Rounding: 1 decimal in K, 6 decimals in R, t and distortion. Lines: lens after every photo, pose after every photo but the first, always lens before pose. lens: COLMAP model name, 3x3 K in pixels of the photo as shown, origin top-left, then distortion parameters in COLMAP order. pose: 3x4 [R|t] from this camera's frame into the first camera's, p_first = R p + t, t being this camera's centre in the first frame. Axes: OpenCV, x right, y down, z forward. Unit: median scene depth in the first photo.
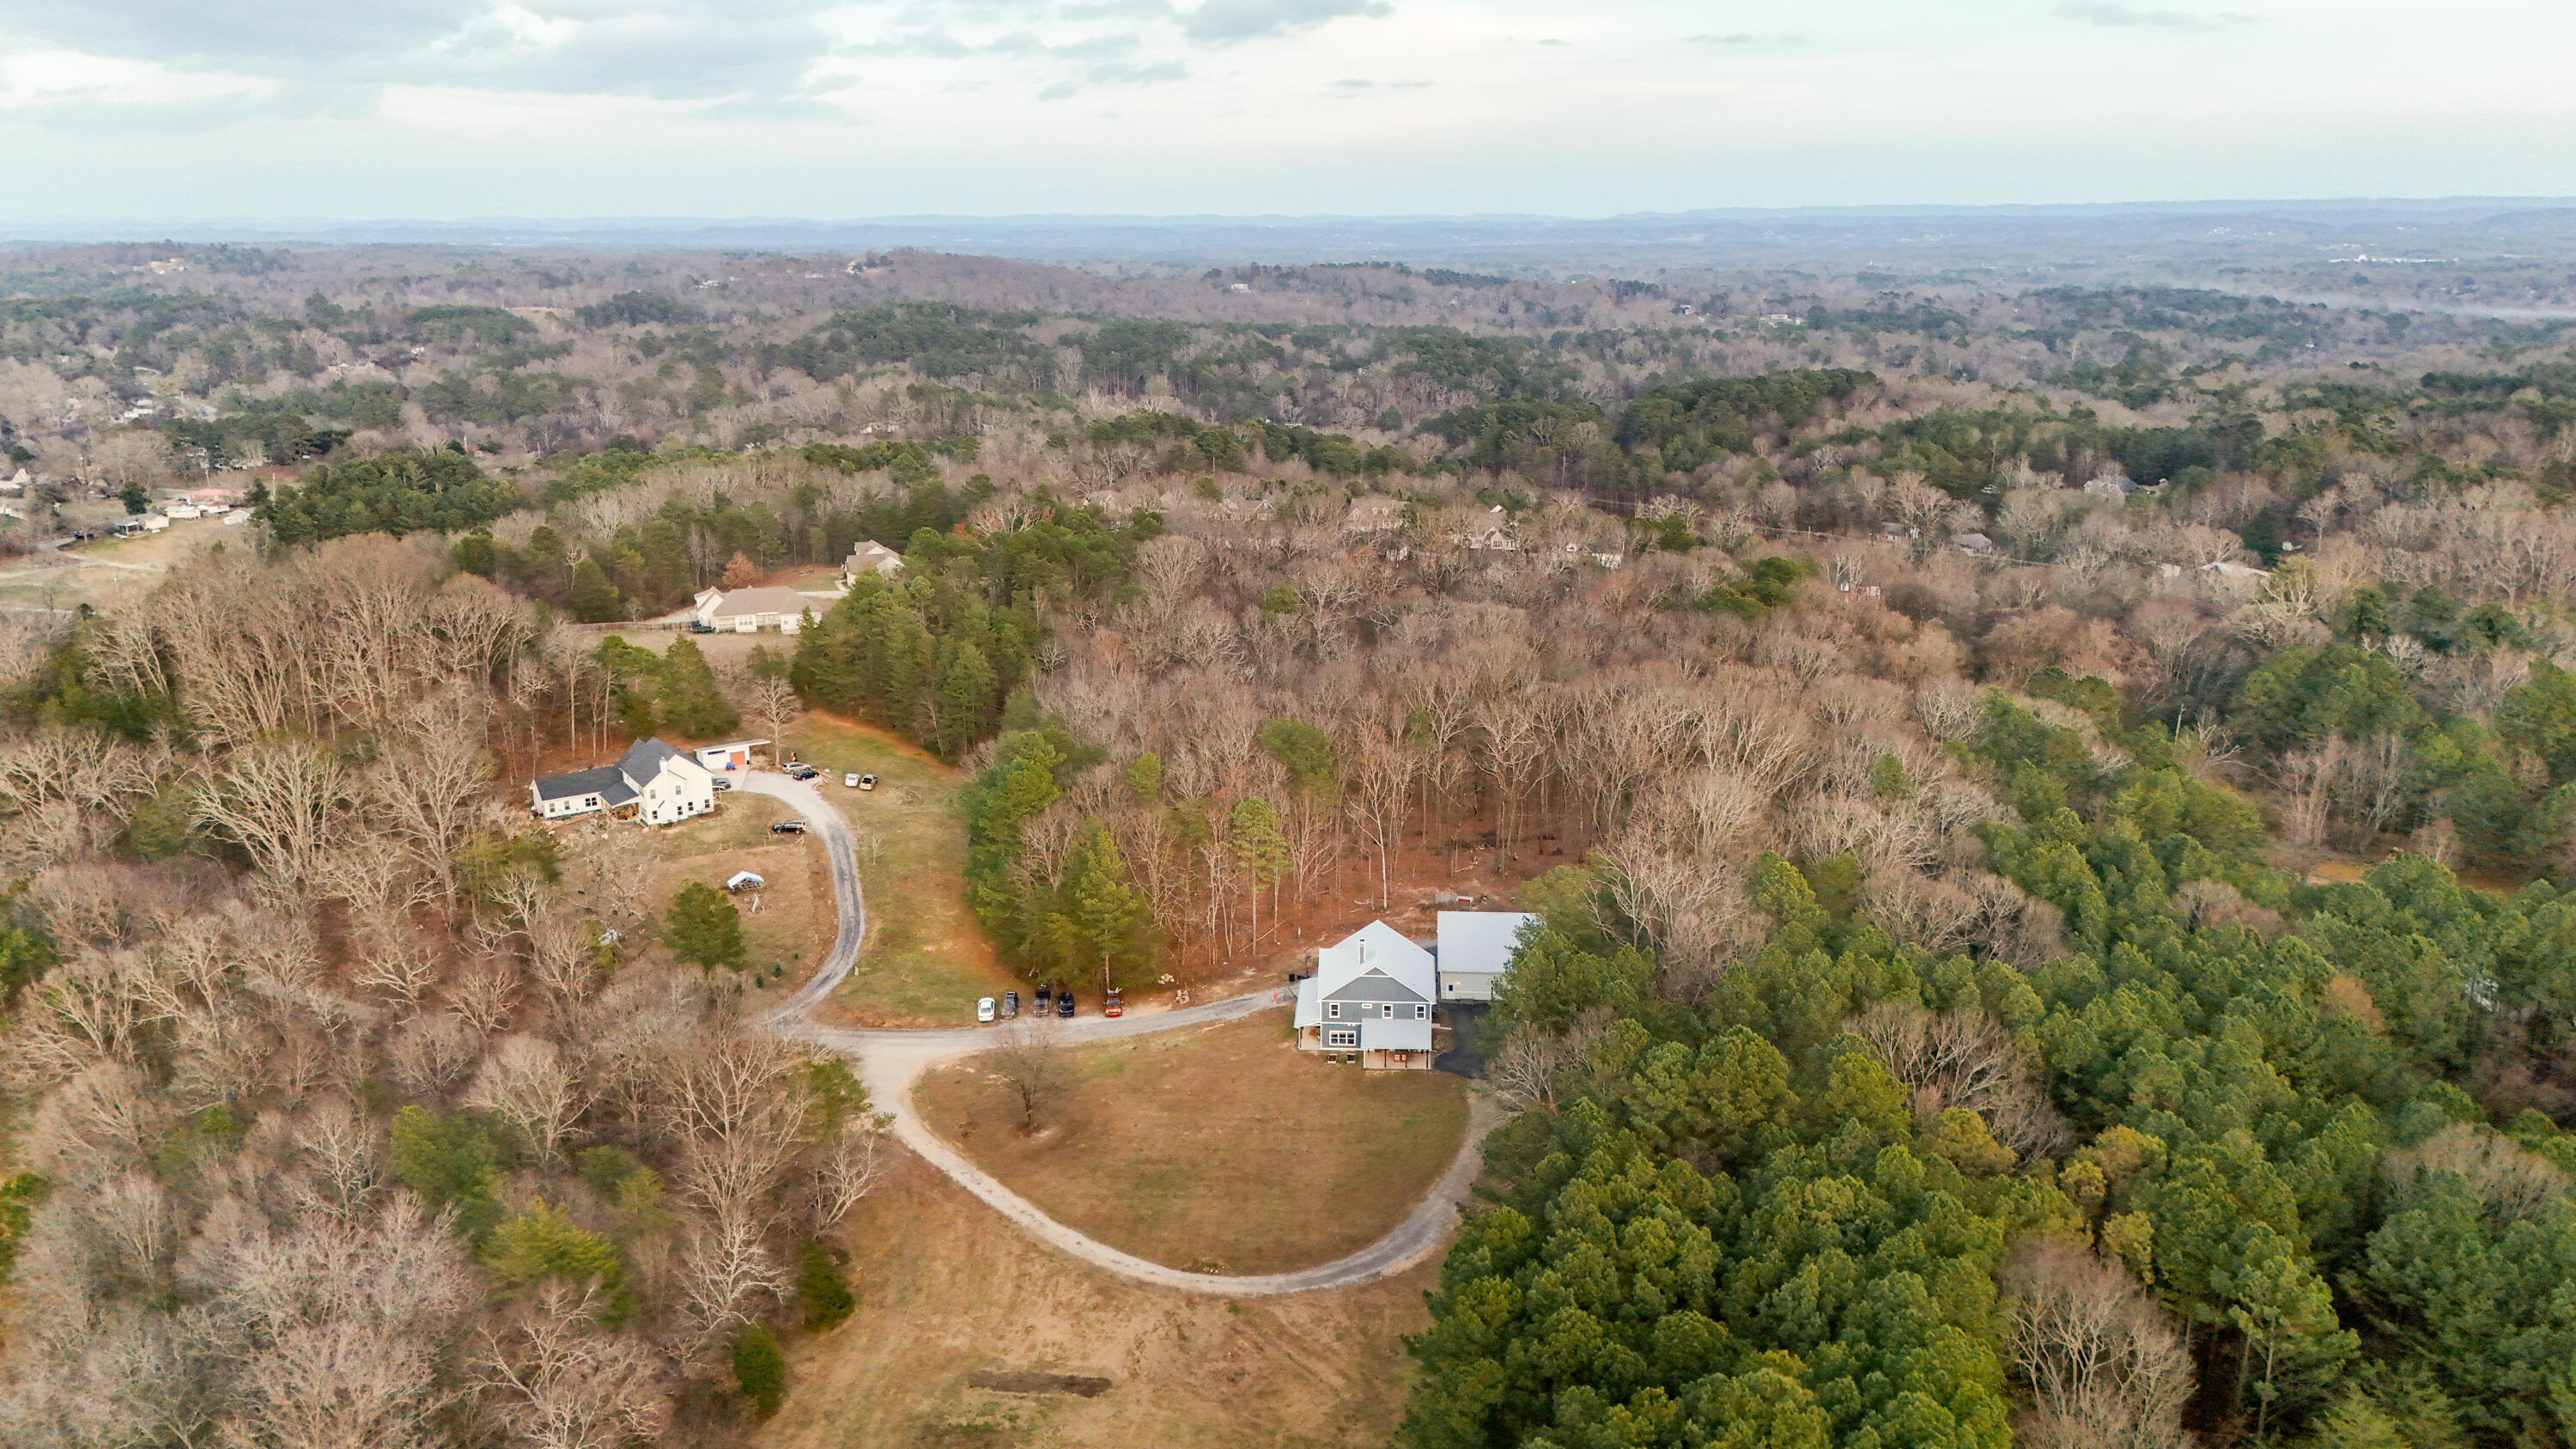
lens RADIAL K [[1900.6, 0, 1294.5], [0, 1900.6, 737.7], [0, 0, 1]] dist [0.076125, -0.069702]
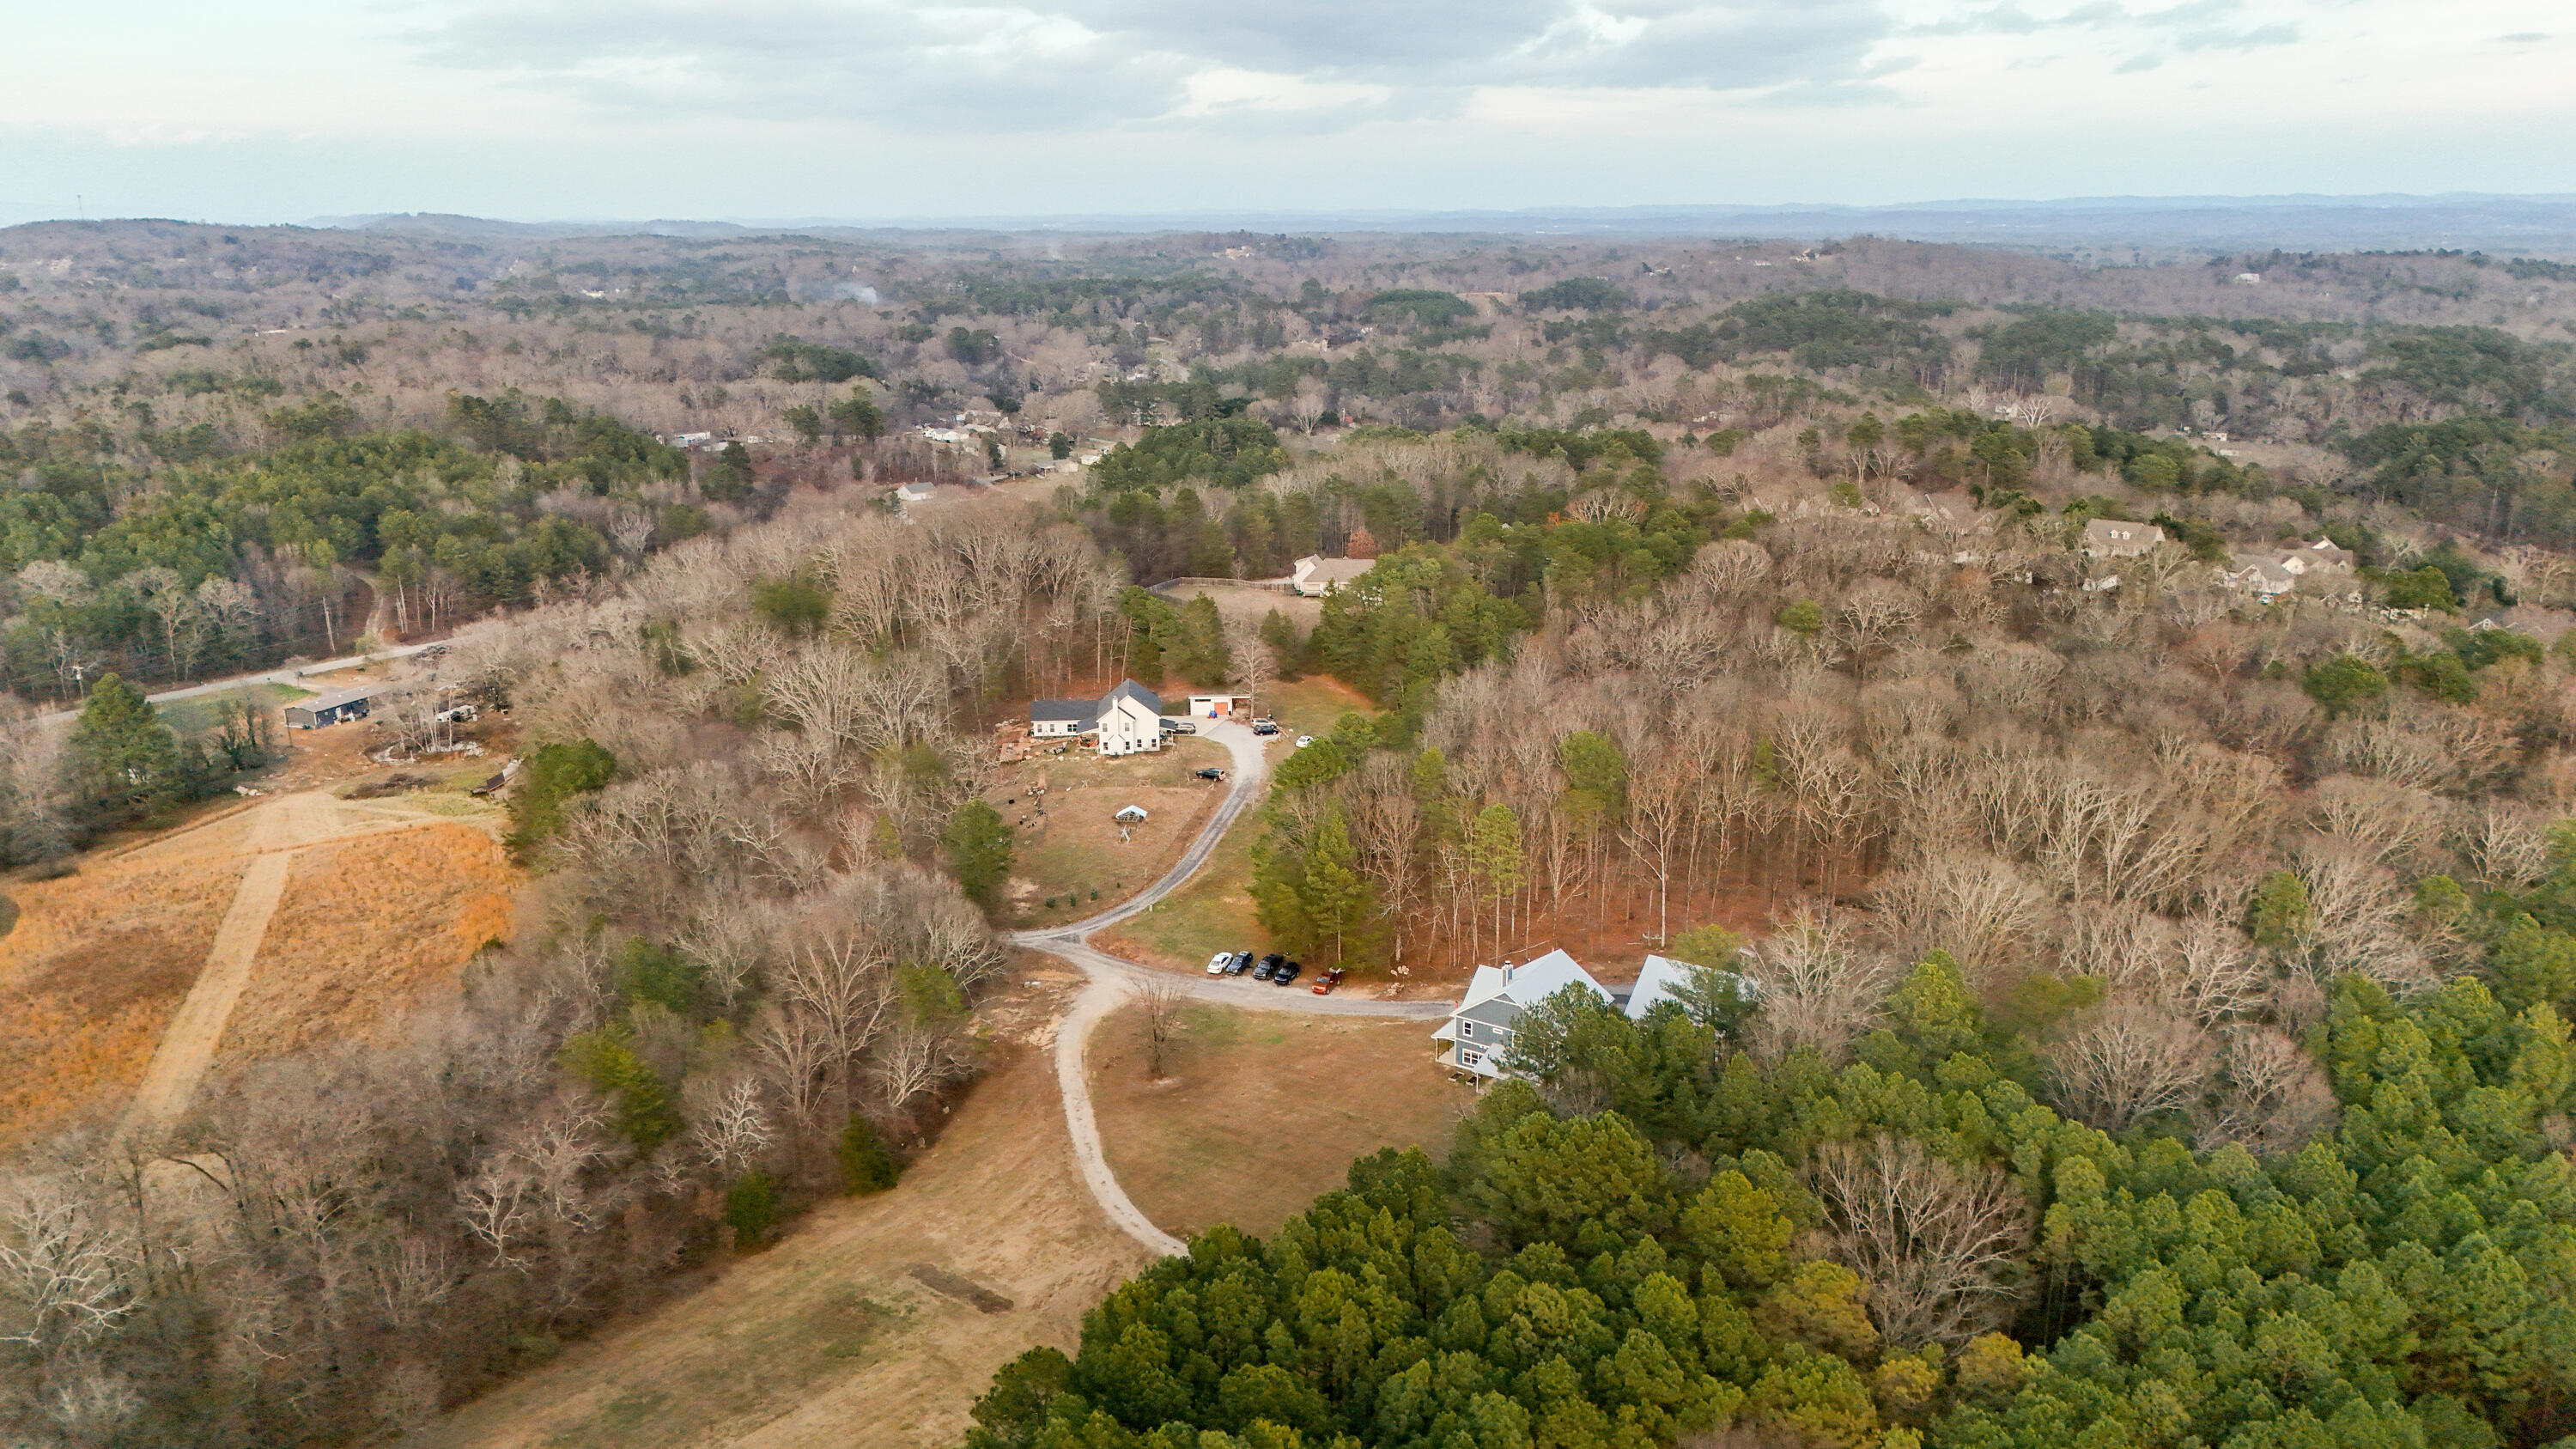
lens RADIAL K [[1900.6, 0, 1293.6], [0, 1900.6, 734.0], [0, 0, 1]] dist [0.076125, -0.069702]
pose [[0.868540, 0.132443, -0.477596, 0.115900], [-0.130150, 0.990763, 0.038064, -0.009328], [0.478226, 0.029099, 0.877755, 0.029114]]
